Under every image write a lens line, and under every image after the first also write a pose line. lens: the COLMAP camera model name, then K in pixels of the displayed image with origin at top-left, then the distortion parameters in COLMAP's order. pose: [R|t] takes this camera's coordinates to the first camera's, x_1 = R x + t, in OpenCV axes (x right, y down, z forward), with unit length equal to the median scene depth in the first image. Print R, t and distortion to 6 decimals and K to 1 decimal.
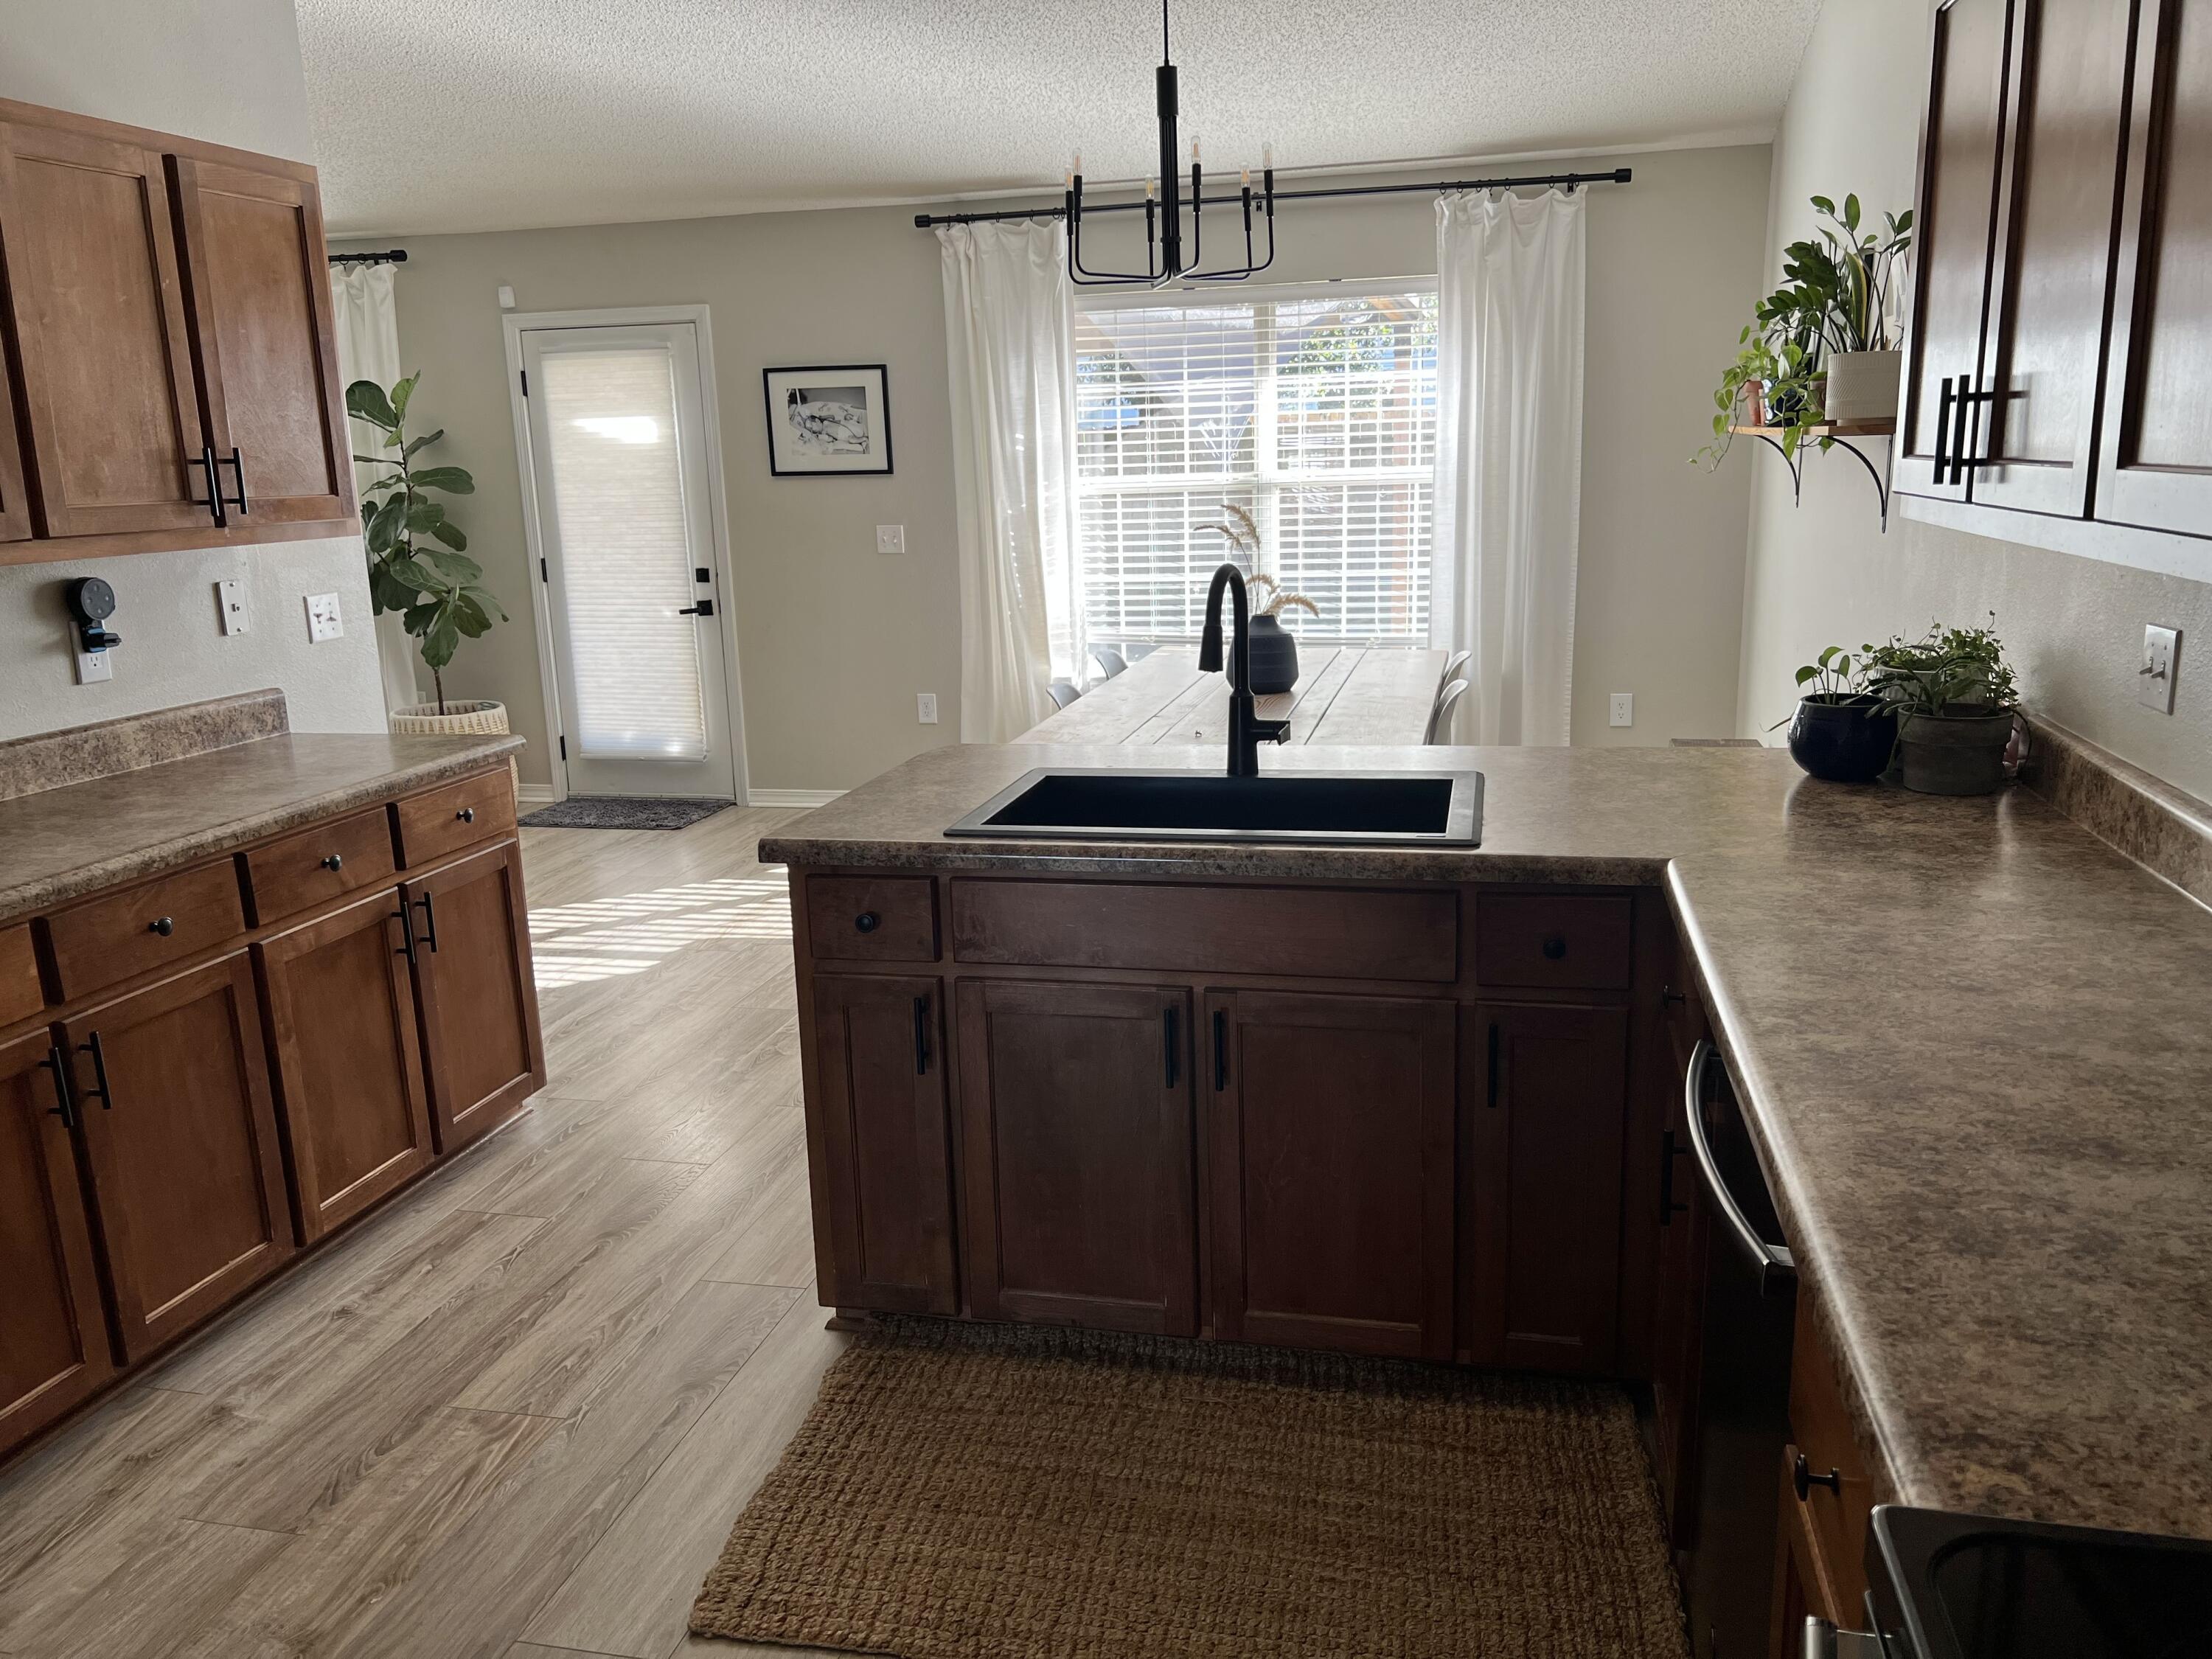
lens RADIAL K [[1665.7, 0, 1114.5], [0, 1665.7, 830.4], [0, 0, 1]] dist [0.013345, 0.000963]
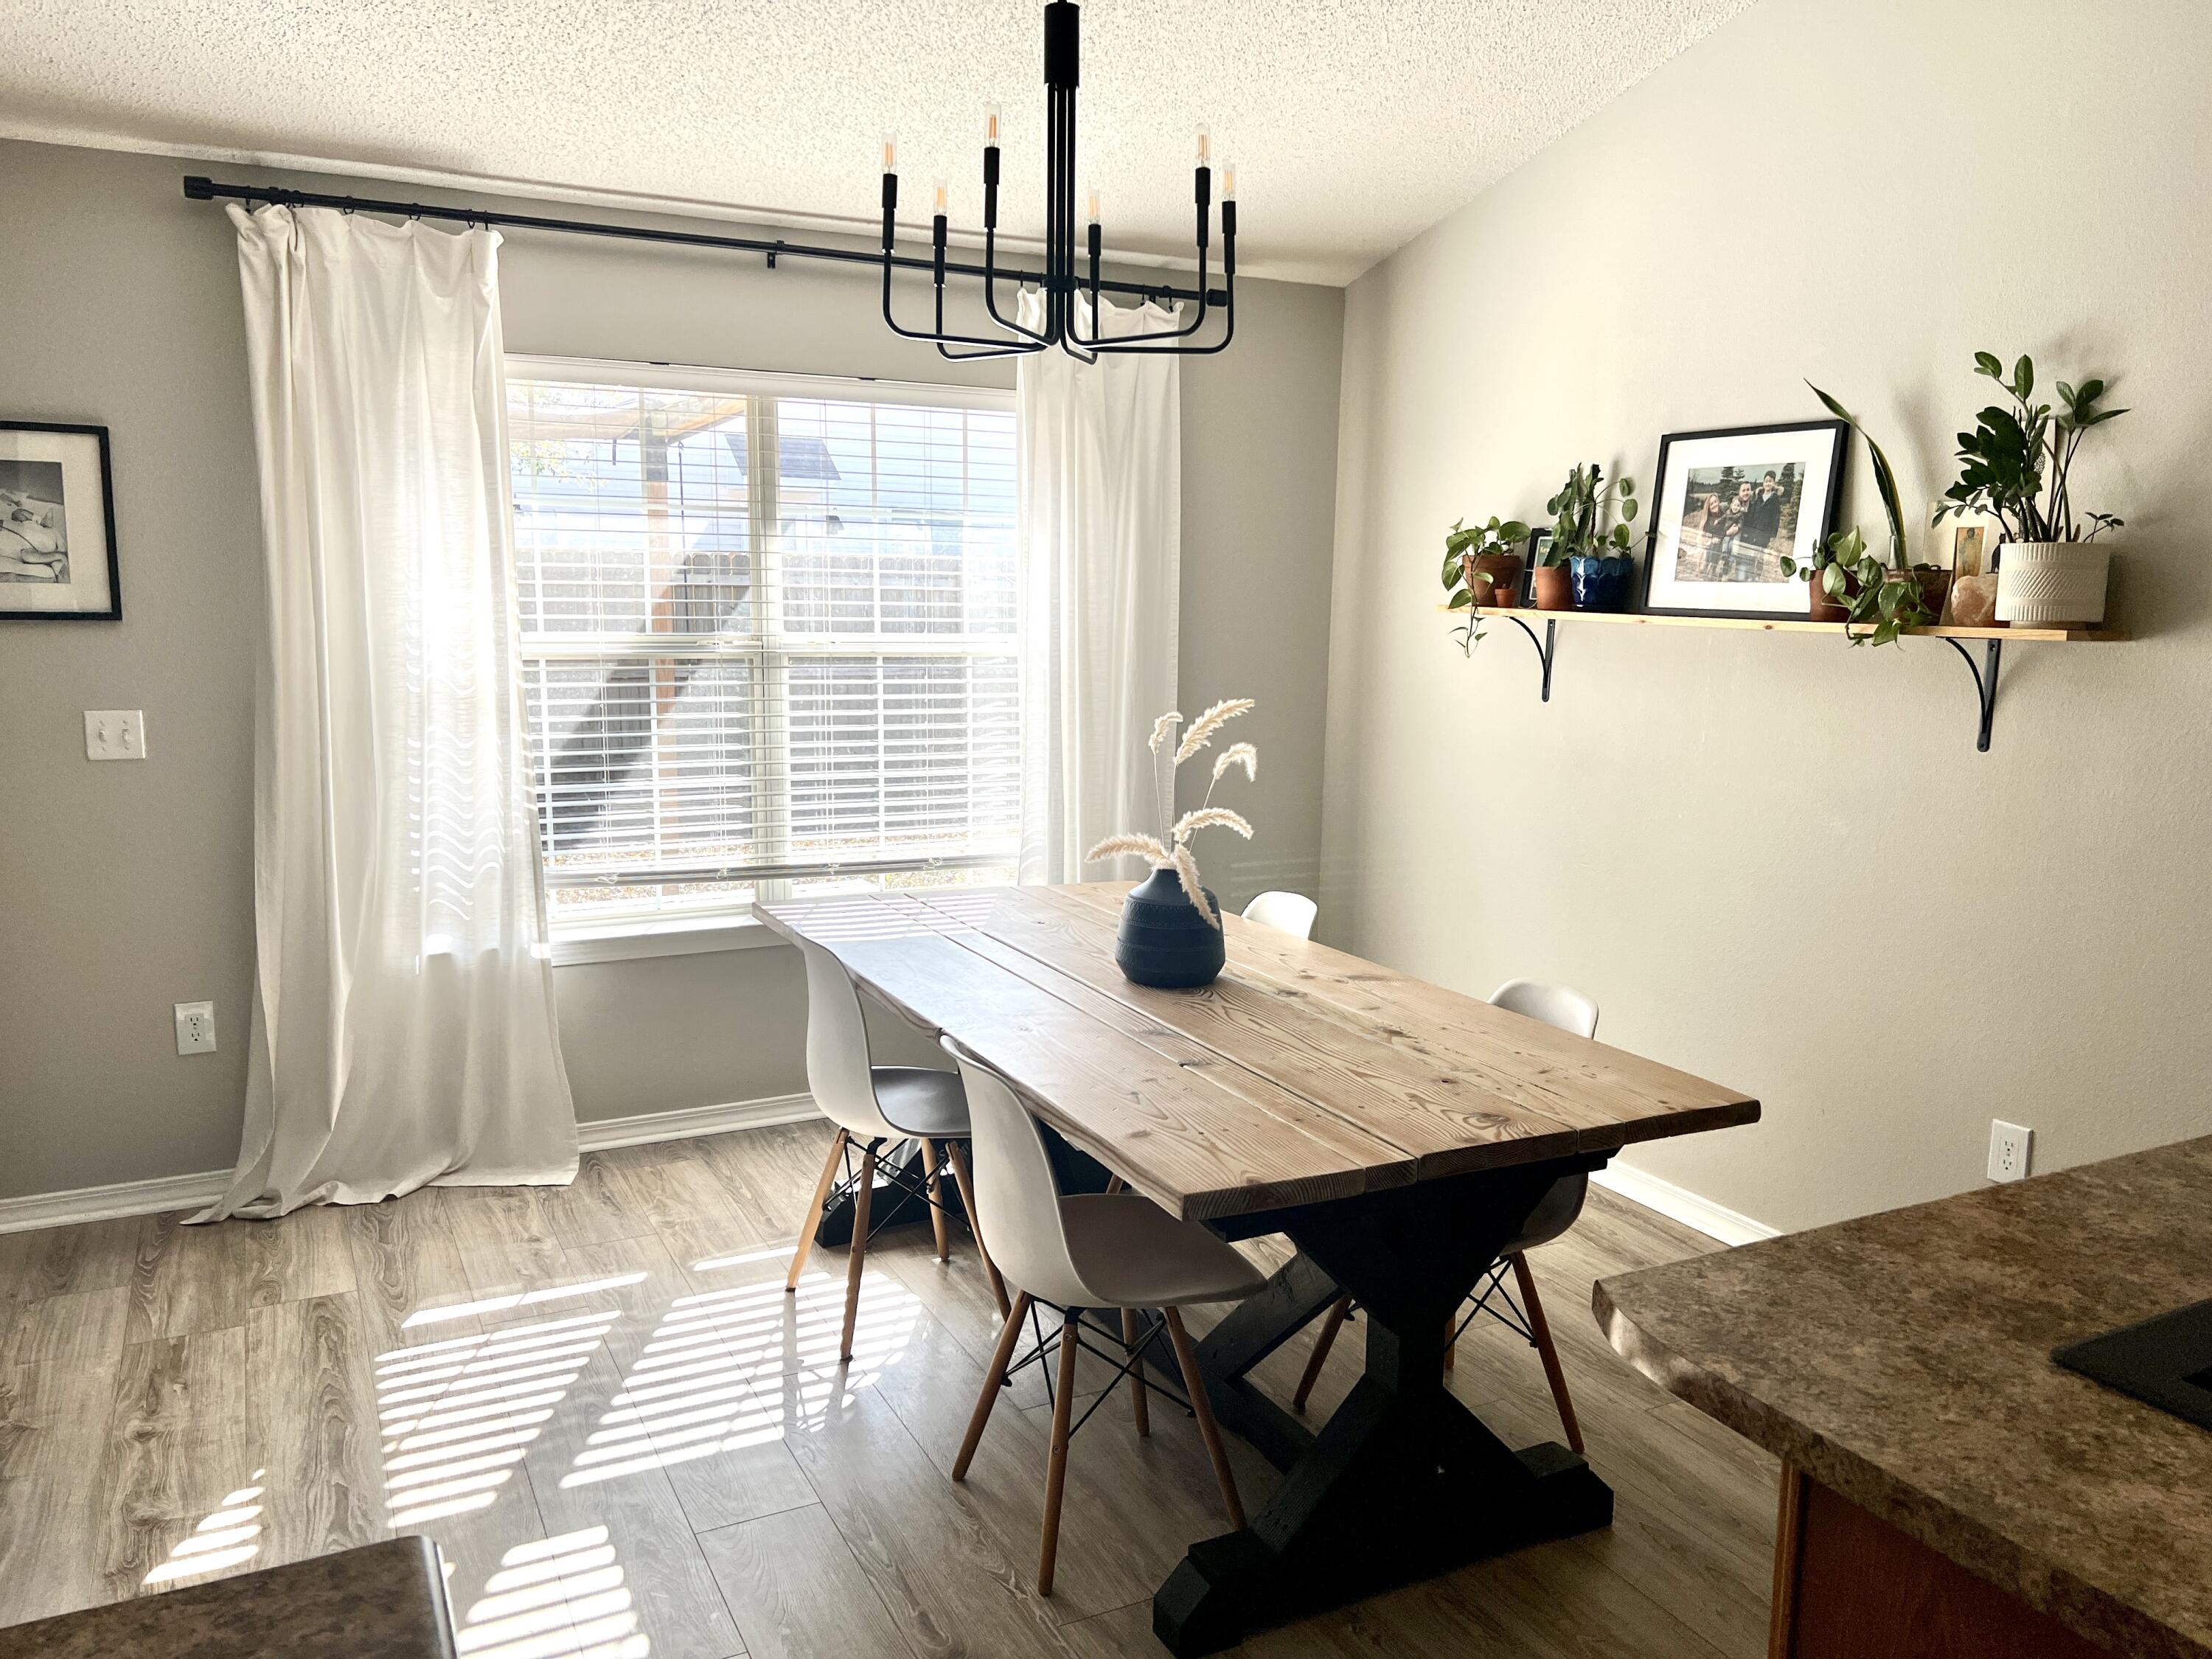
lens RADIAL K [[1639.8, 0, 1118.1], [0, 1639.8, 828.7], [0, 0, 1]] dist [0.009929, -0.002044]
pose [[0.757323, -0.054334, 0.650776, -0.255522], [0.106584, 0.993454, -0.041089, -0.090599], [-0.644284, 0.100480, 0.758157, 0.392010]]
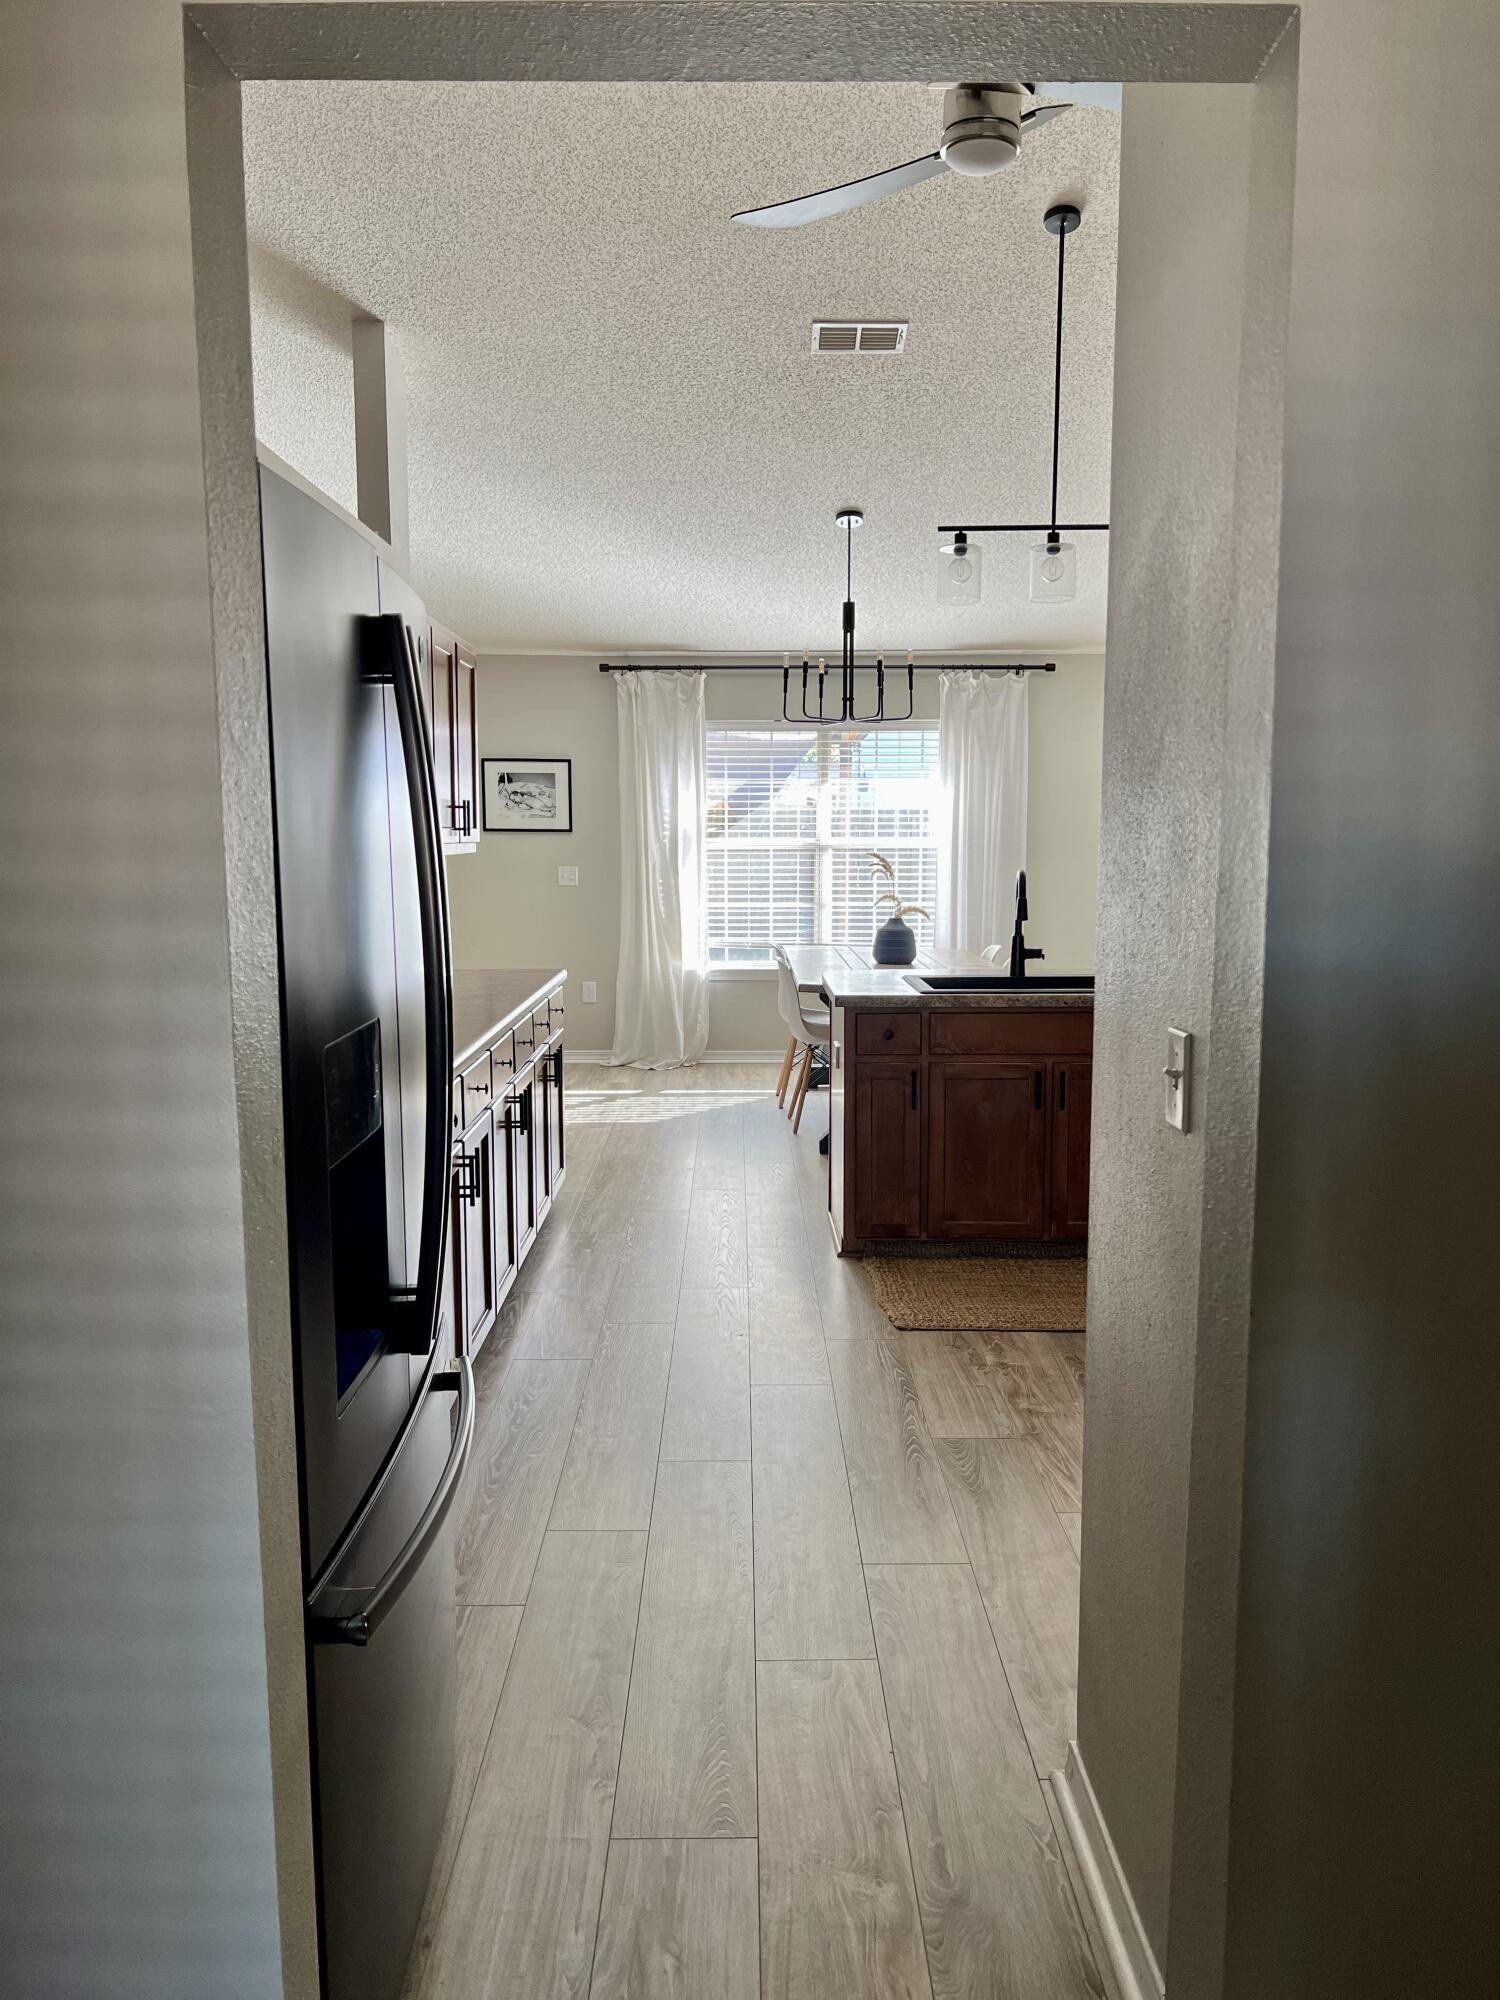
lens RADIAL K [[1472.7, 0, 750.0], [0, 1472.7, 1000.0], [0, 0, 1]] dist [0.116371, 0.000463]
pose [[0.972119, 0.002721, 0.234473, -0.300439], [0.023766, 0.993641, -0.110062, 0.084489], [-0.233281, 0.112566, 0.965872, -0.293274]]
